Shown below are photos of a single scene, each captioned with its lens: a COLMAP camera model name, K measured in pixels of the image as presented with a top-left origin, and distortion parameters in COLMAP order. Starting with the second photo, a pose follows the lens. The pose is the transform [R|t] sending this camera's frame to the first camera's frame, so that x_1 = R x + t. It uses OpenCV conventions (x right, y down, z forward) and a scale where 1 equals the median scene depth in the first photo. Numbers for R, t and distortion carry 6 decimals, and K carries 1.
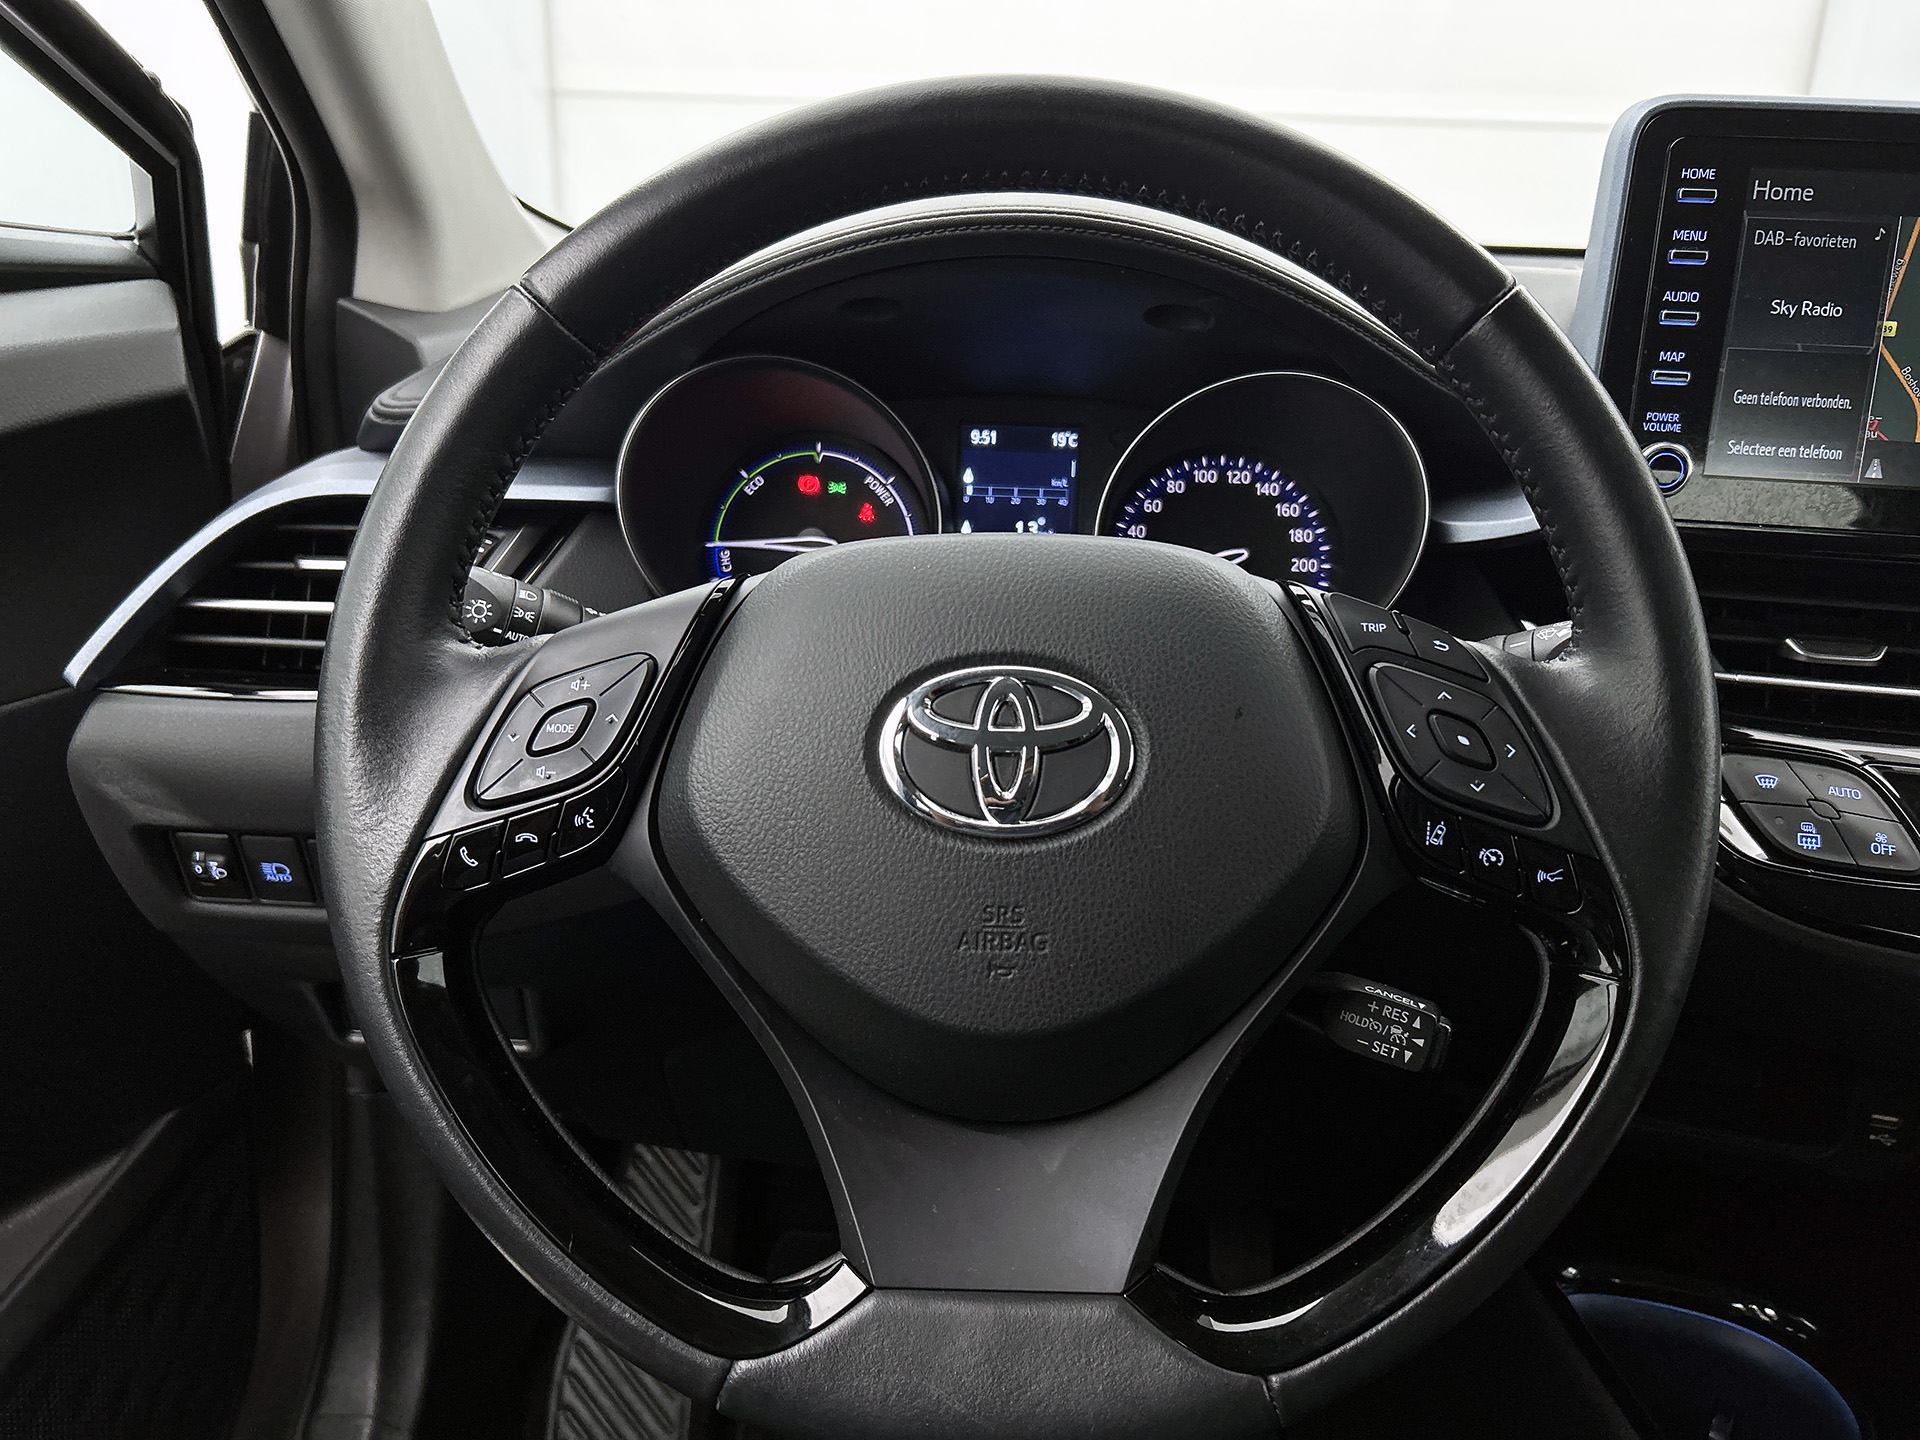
lens RADIAL K [[1480.3, 0, 959.7], [0, 1480.3, 716.8], [0, 0, 1]] dist [0.023737, -0.038559]
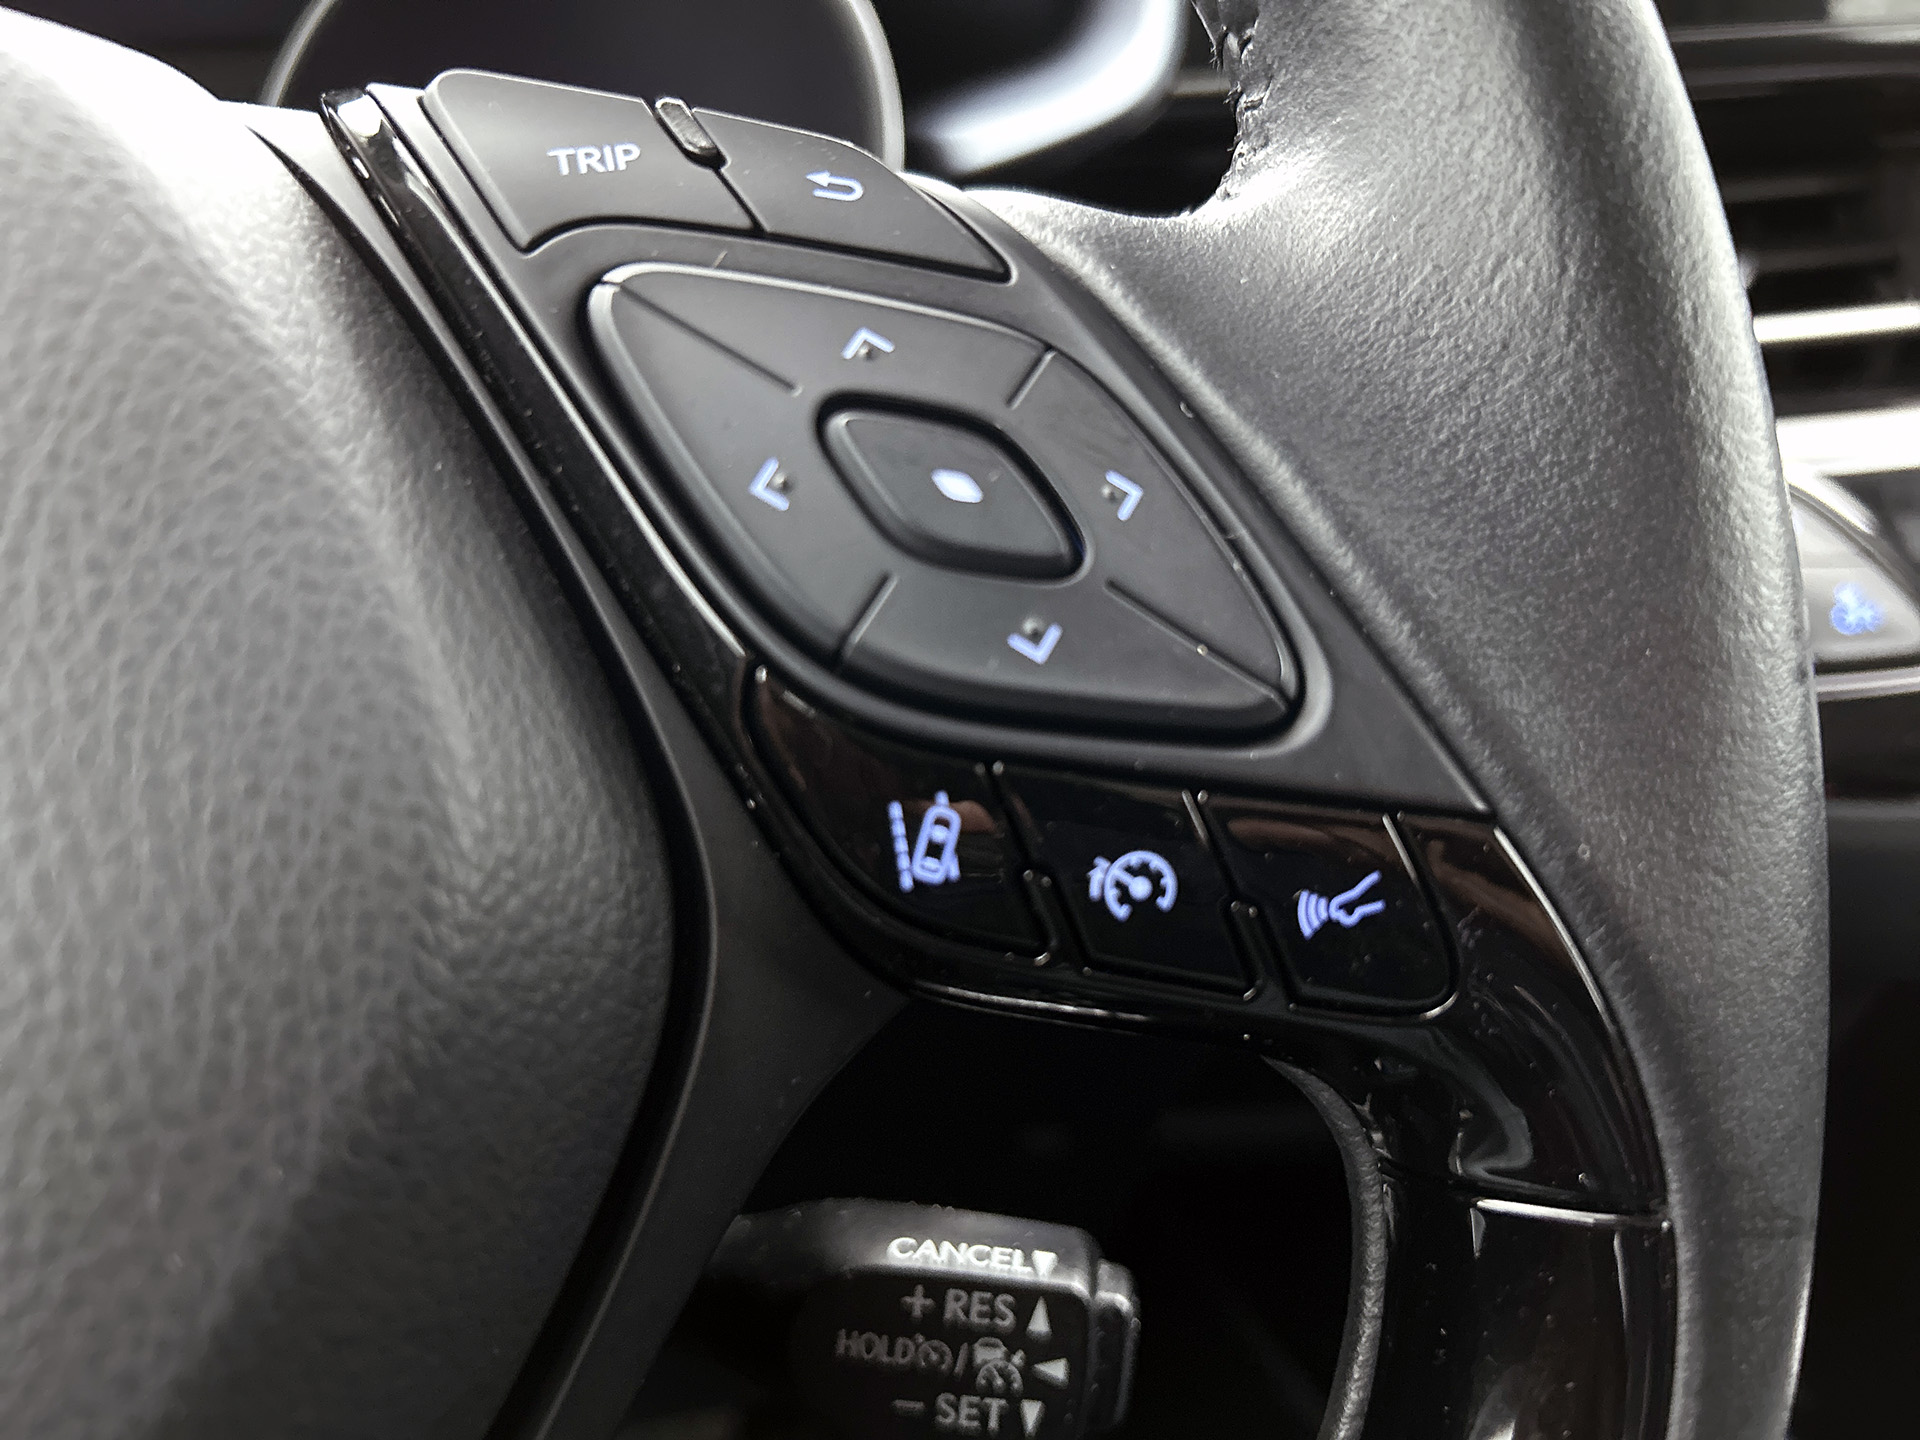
lens RADIAL K [[1480.3, 0, 965.8], [0, 1480.3, 712.8], [0, 0, 1]] dist [0.023737, -0.038559]
pose [[0.956719, -0.201877, 0.209604, 0.273470], [0.193945, 0.979299, 0.057953, 0.040904], [-0.216965, -0.014793, 0.976067, 0.728053]]
